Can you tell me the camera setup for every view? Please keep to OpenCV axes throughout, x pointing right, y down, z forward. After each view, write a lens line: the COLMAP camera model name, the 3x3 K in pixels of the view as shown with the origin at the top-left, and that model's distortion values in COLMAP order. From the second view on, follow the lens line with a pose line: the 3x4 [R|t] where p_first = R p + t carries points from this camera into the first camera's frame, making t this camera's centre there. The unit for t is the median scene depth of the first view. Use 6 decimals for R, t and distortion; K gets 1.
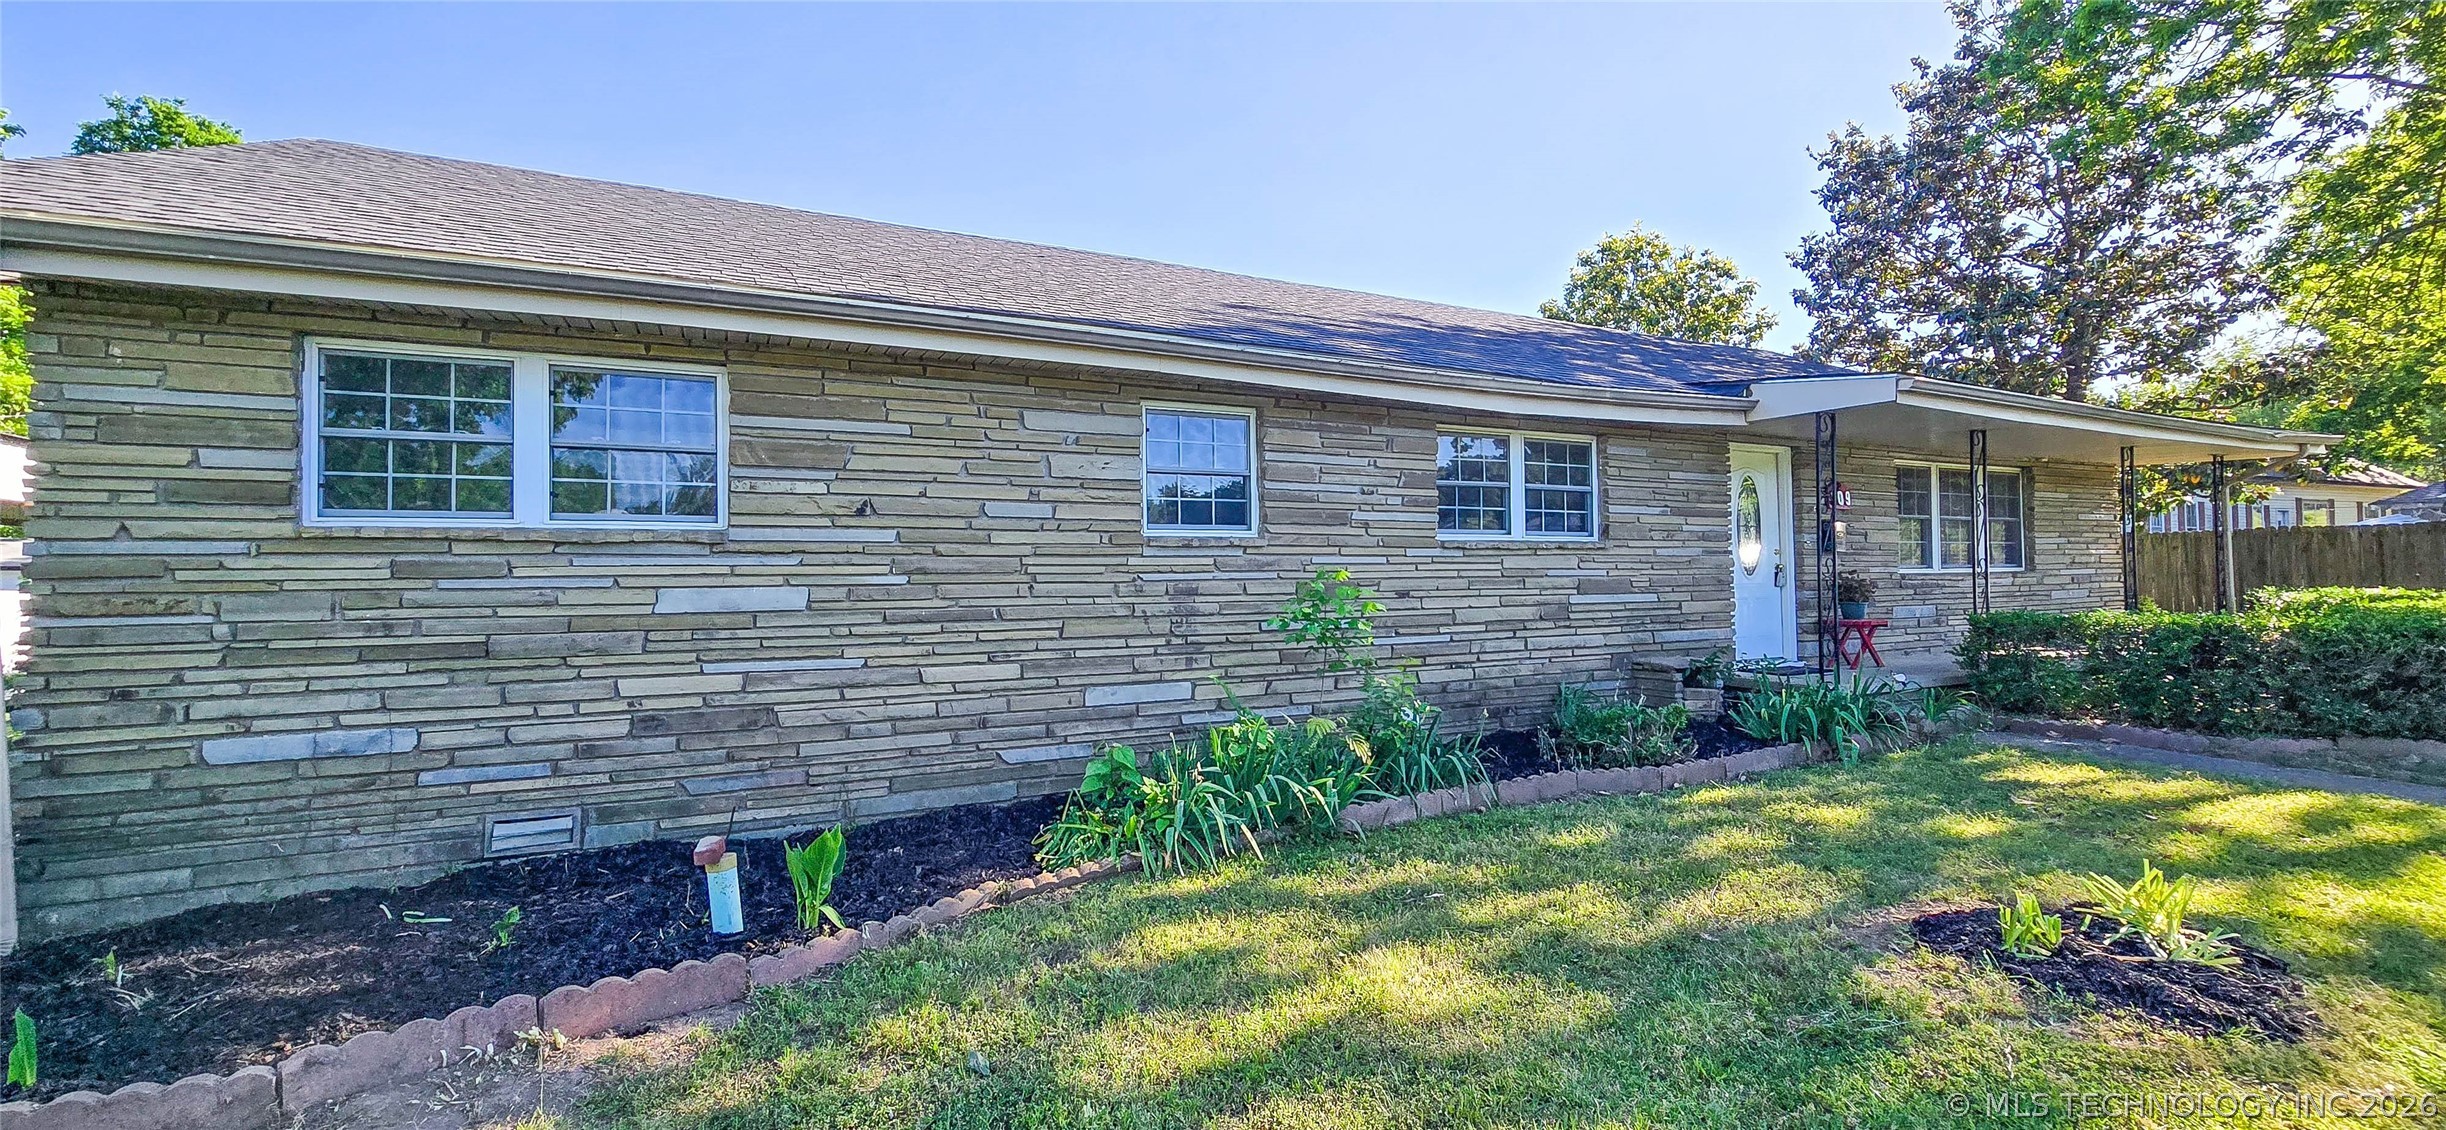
lens RADIAL K [[1000.9, 0, 1221.3], [0, 1000.9, 553.9], [0, 0, 1]] dist [-0.002297, -0.000812]
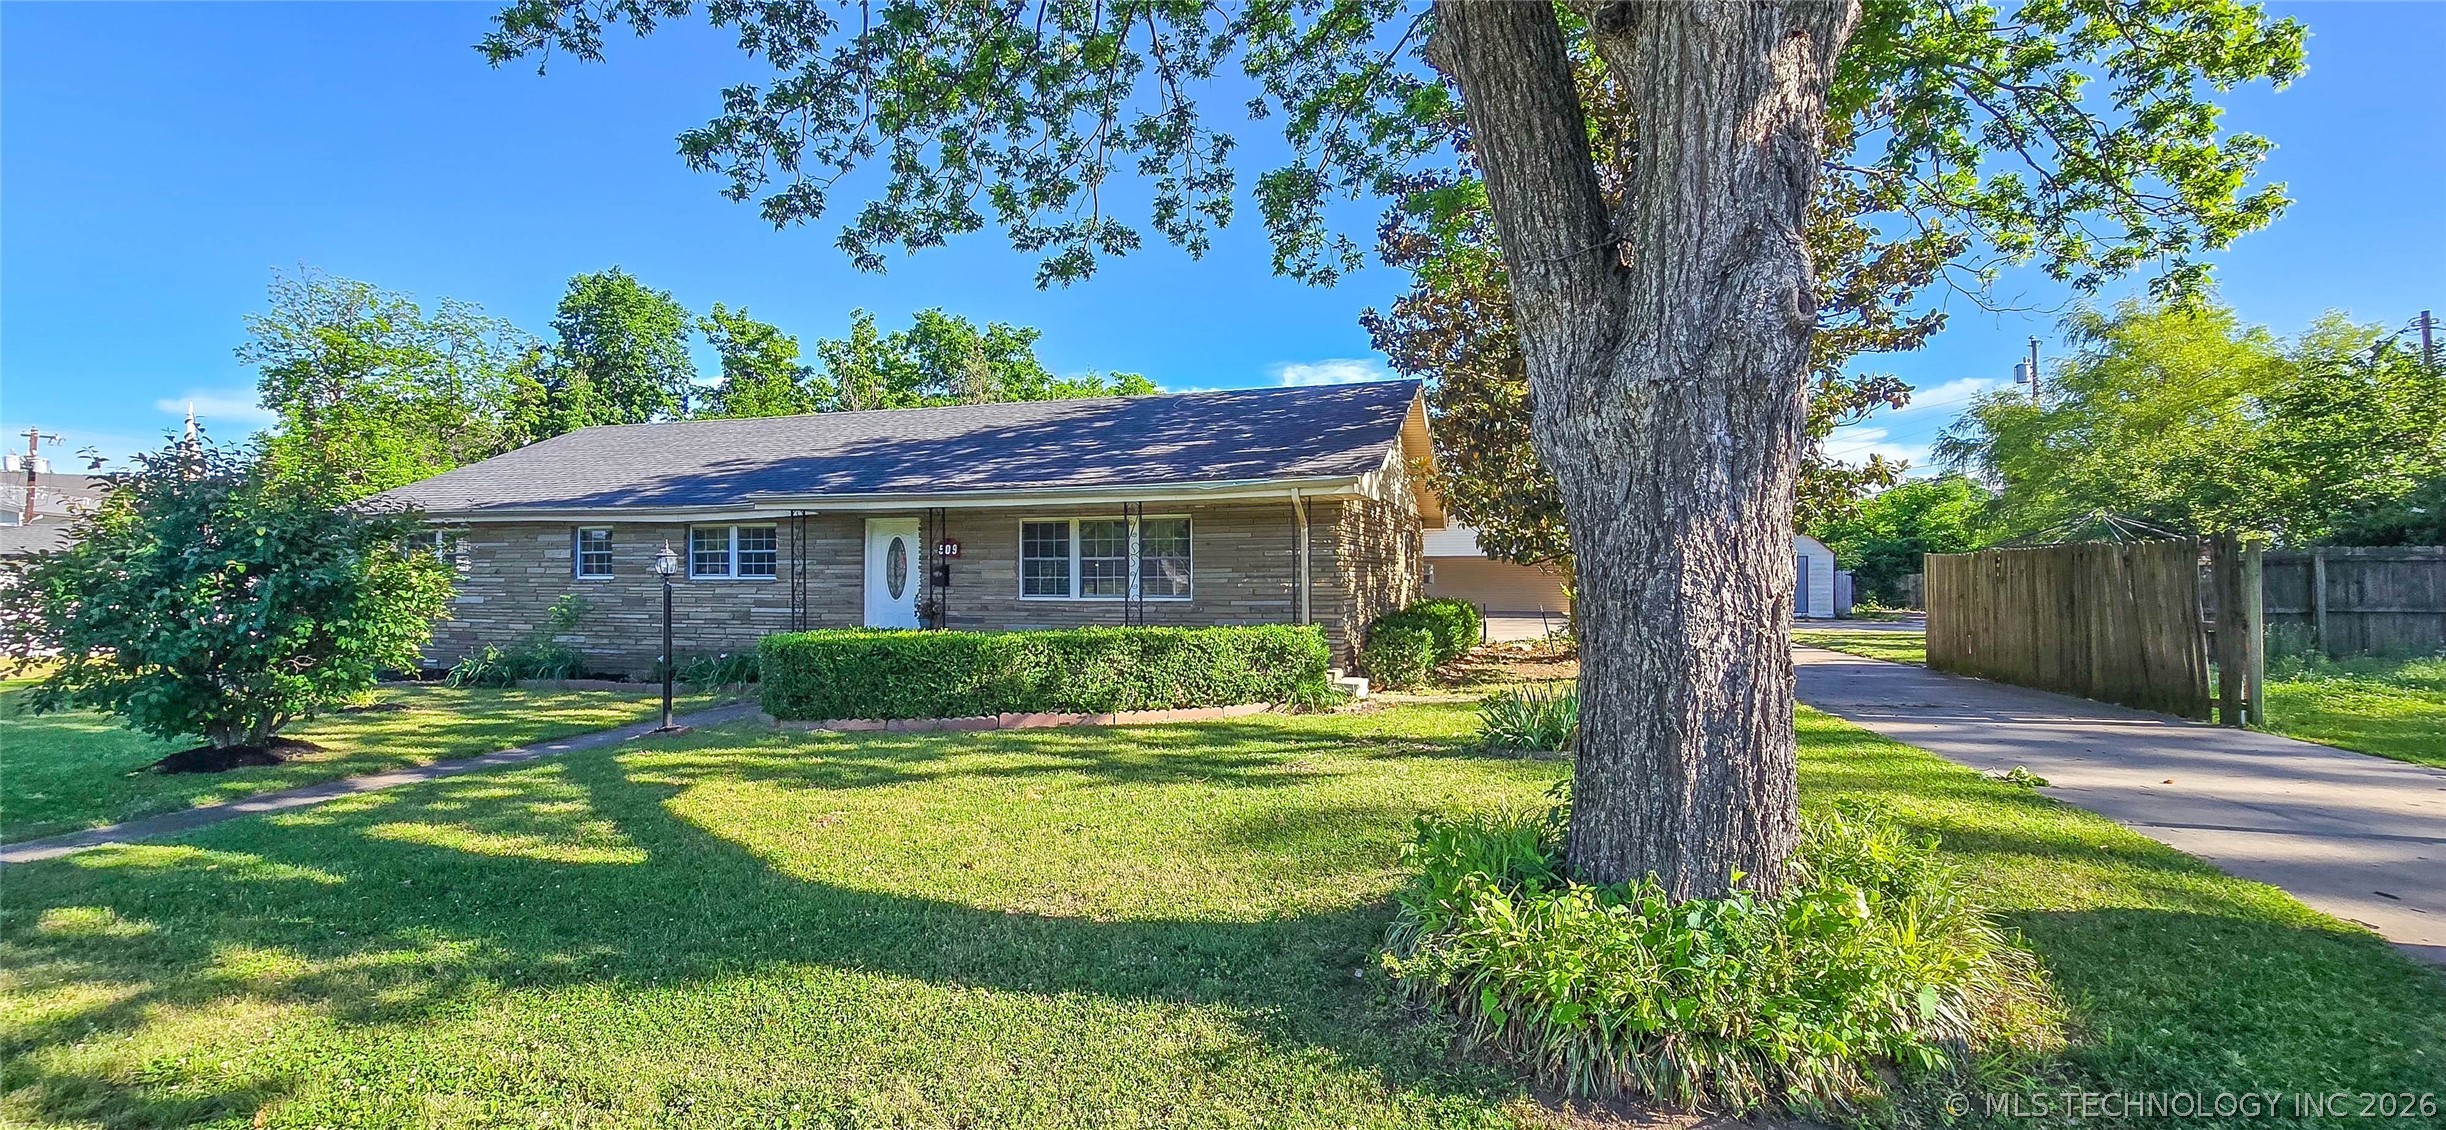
lens RADIAL K [[1000.9, 0, 1221.3], [0, 1000.9, 553.9], [0, 0, 1]] dist [-0.002297, -0.000812]
pose [[0.705547, -0.019538, -0.708394, 2.445909], [0.000395, 0.999631, -0.027177, -0.009907], [0.708663, 0.018895, 0.705294, 0.291262]]
